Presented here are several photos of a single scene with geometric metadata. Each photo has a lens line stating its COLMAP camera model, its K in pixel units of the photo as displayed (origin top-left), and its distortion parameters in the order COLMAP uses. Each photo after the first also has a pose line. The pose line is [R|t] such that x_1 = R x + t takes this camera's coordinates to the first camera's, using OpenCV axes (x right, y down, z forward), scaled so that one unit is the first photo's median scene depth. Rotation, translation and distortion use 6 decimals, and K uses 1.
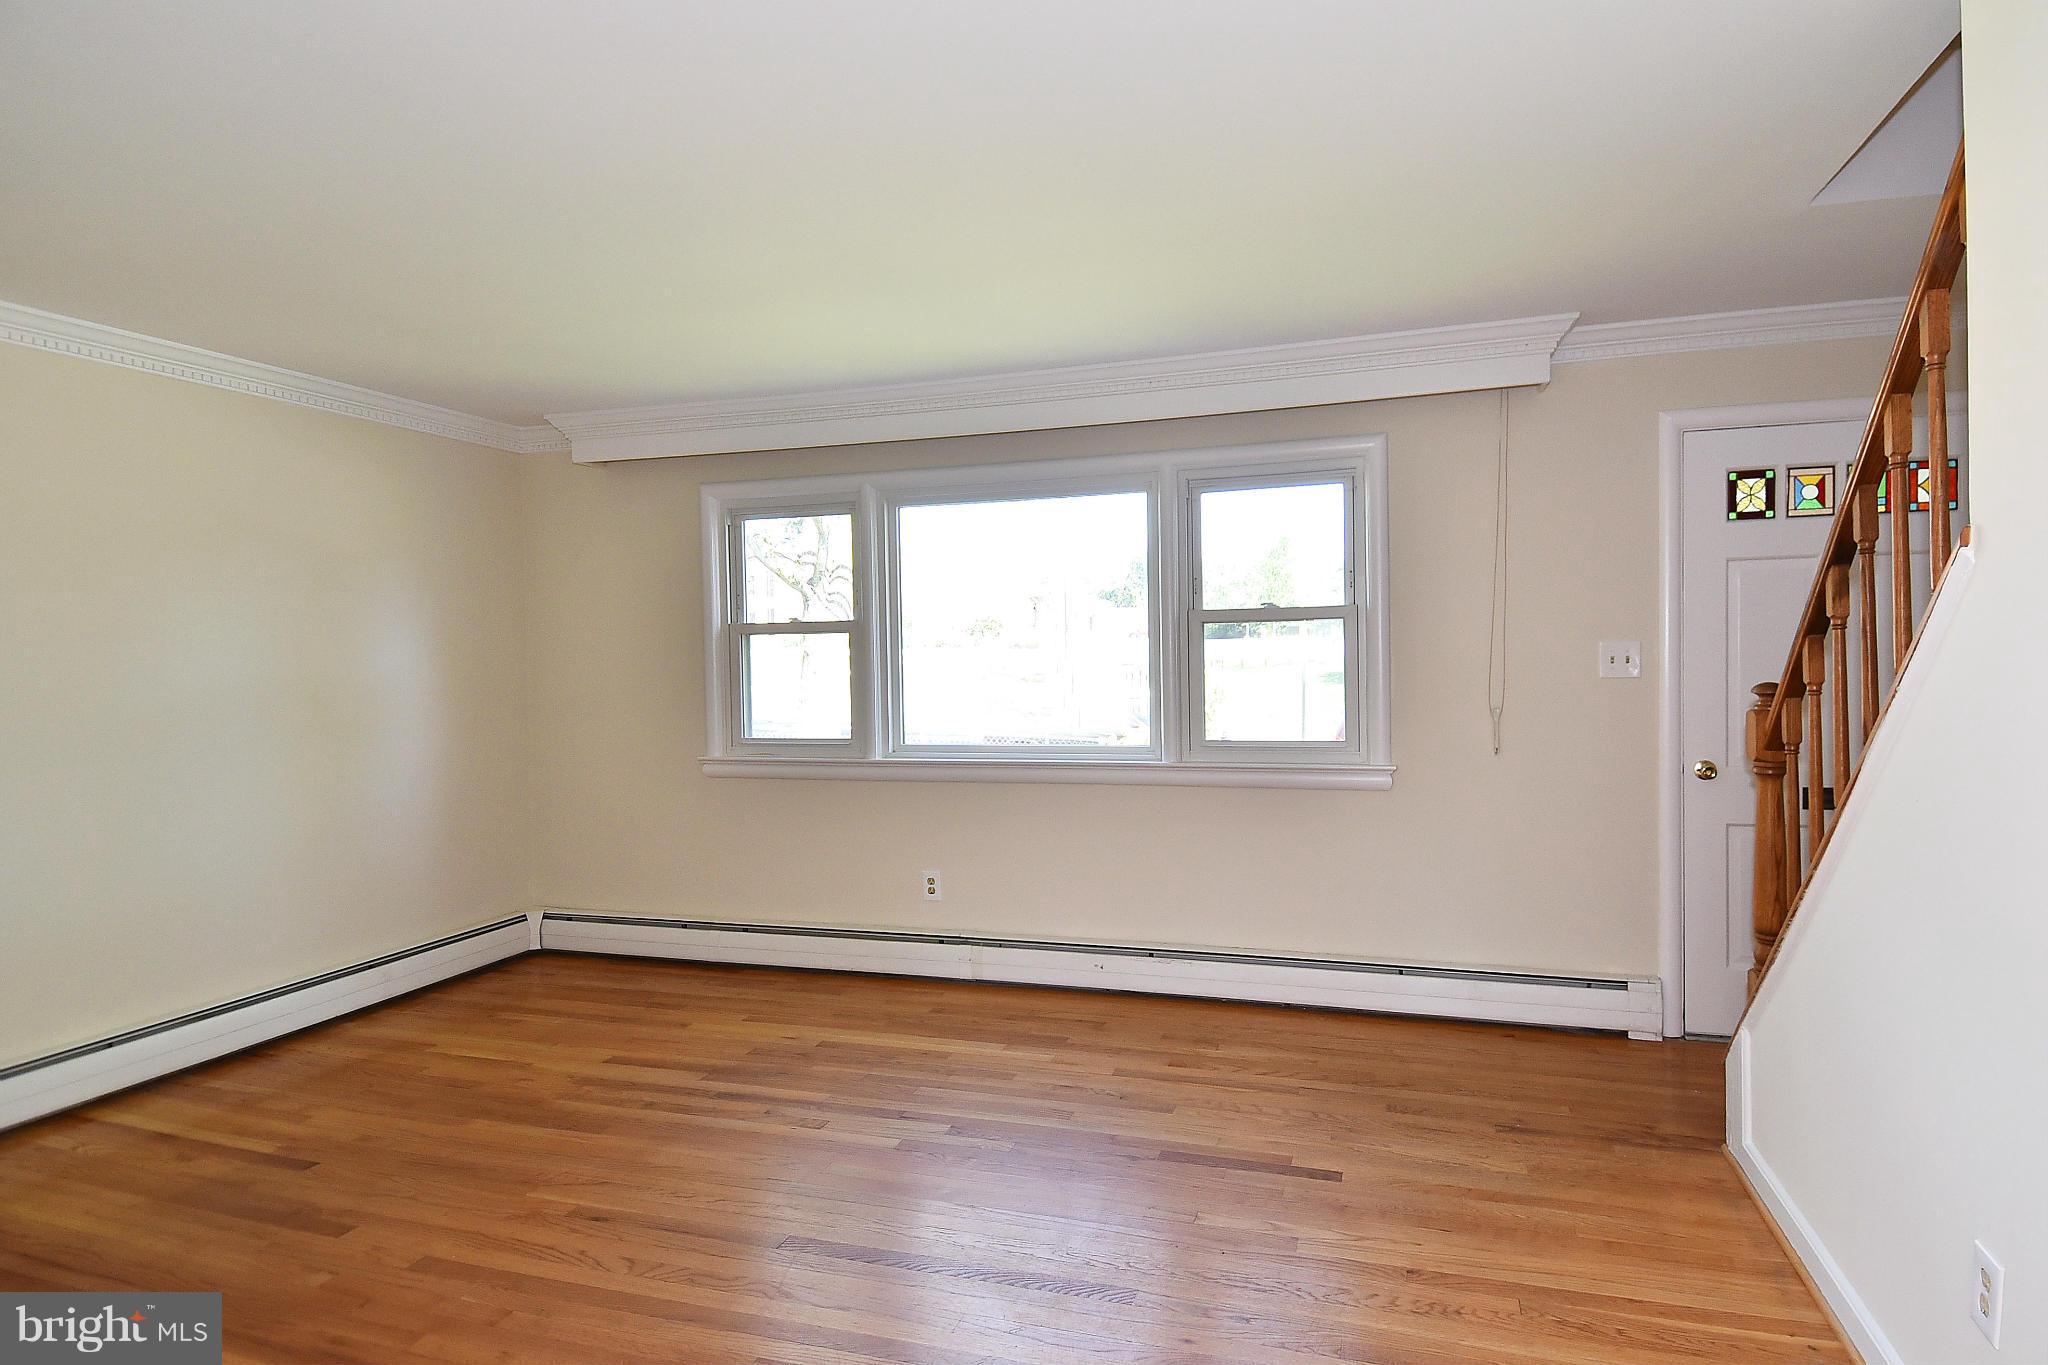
lens RADIAL K [[1084.0, 0, 1076.8], [0, 1084.0, 677.9], [0, 0, 1]] dist [0.051452, -0.061481]
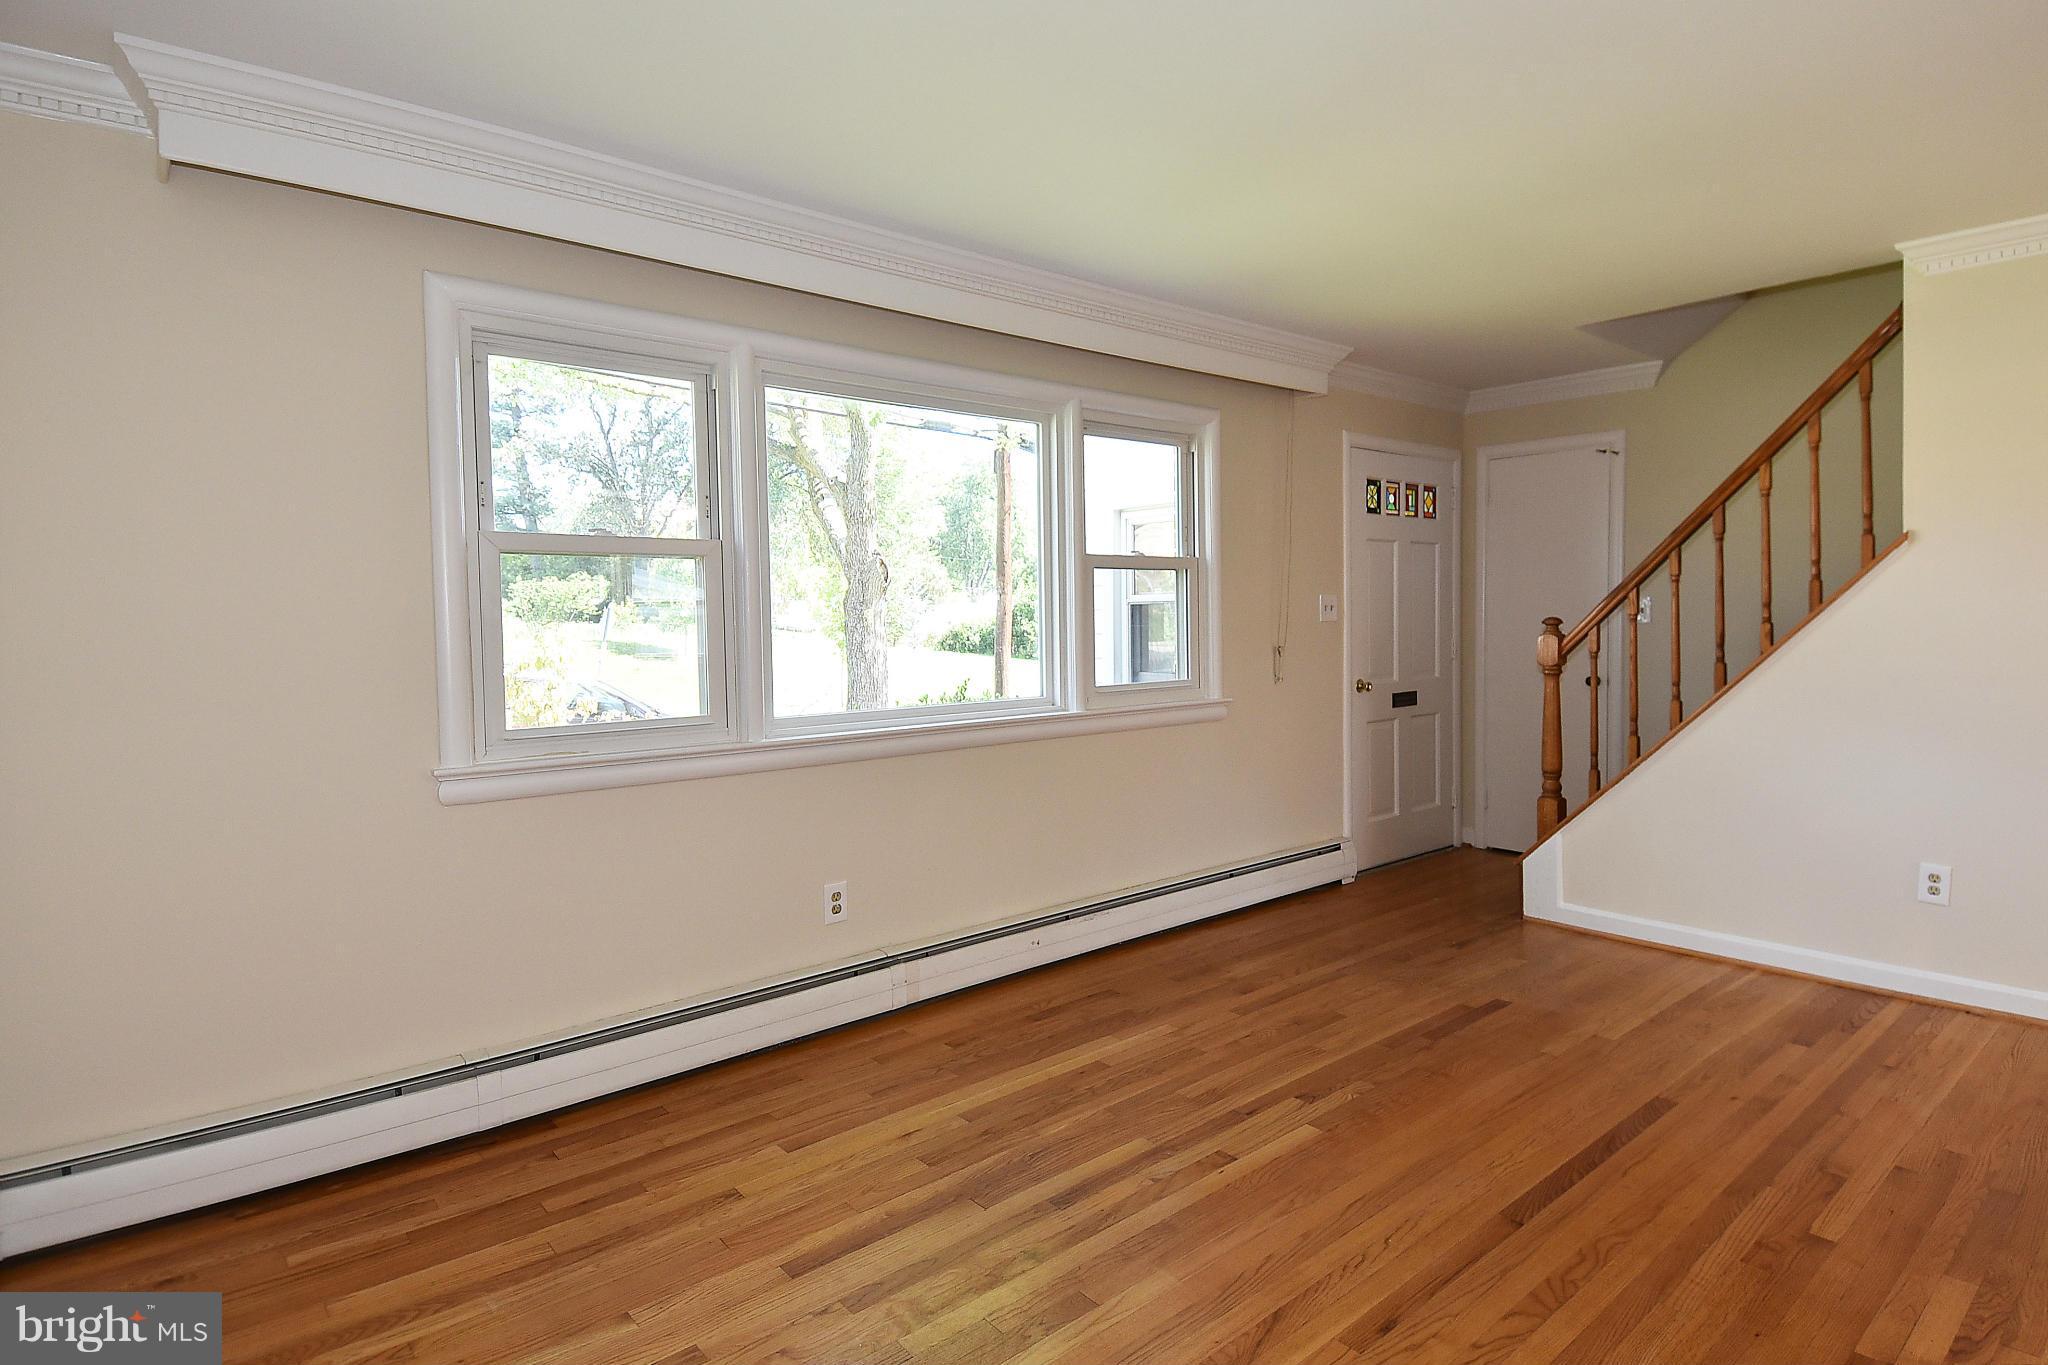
lens RADIAL K [[1106.0, 0, 1067.5], [0, 1106.0, 650.4], [0, 0, 1]] dist [0.056587, -0.066424]
pose [[0.522289, -0.016960, 0.852600, -0.868163], [0.022666, 0.999725, 0.006002, 0.020721], [-0.852467, 0.016190, 0.522530, 0.572323]]
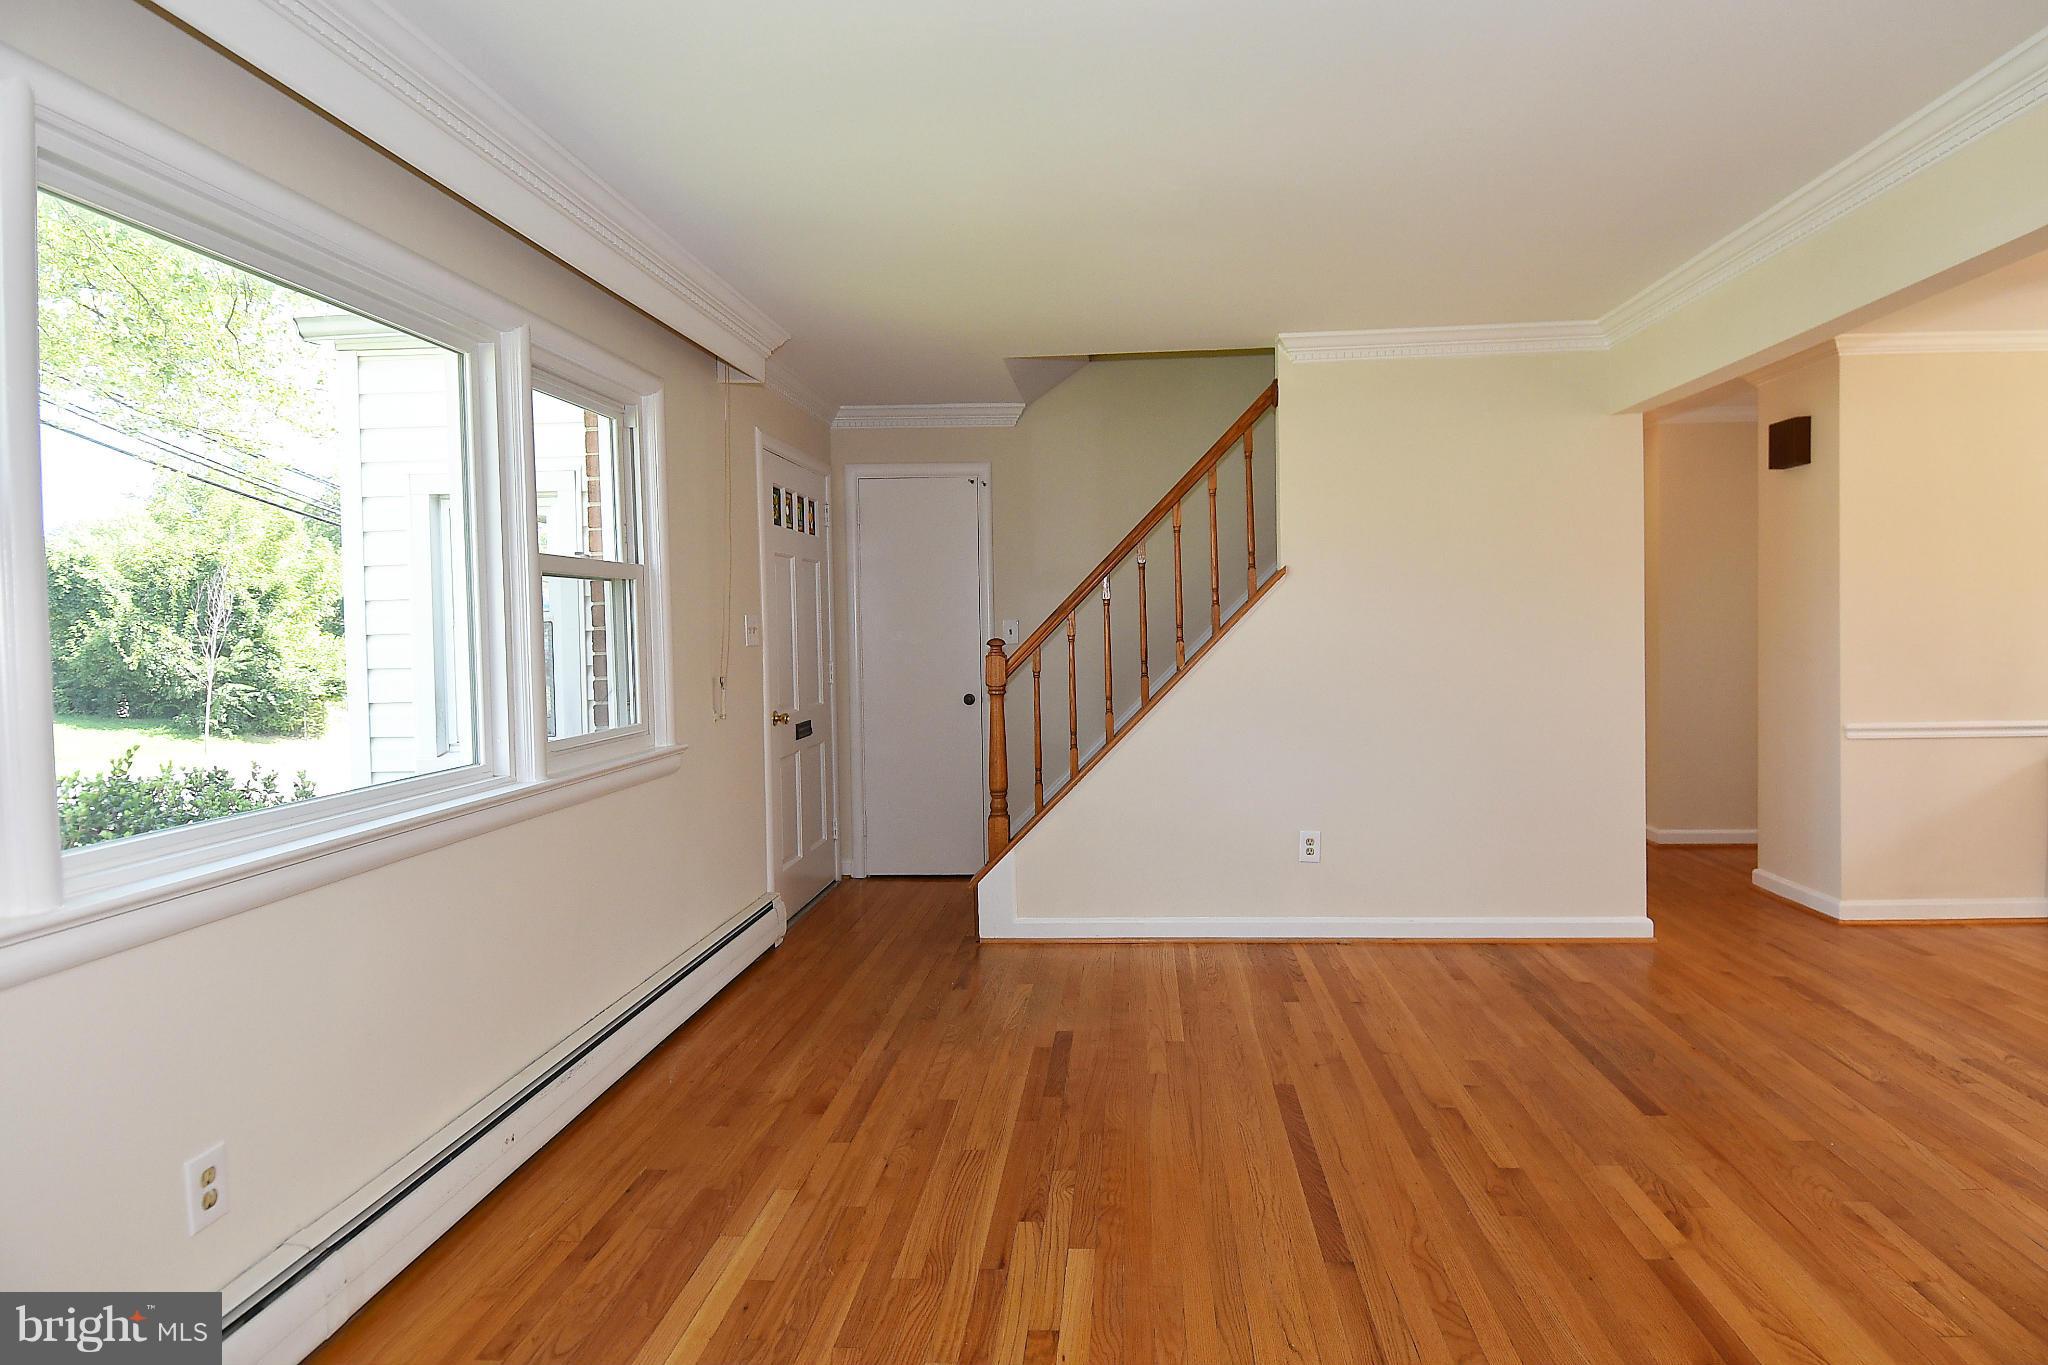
lens RADIAL K [[1083.0, 0, 1095.0], [0, 1083.0, 649.4], [0, 0, 1]] dist [0.052682, -0.059025]
pose [[-0.253494, -0.000062, 0.967337, -0.740965], [0.043905, 0.998969, 0.011569, 0.006741], [-0.966340, 0.045404, -0.253230, 0.966680]]
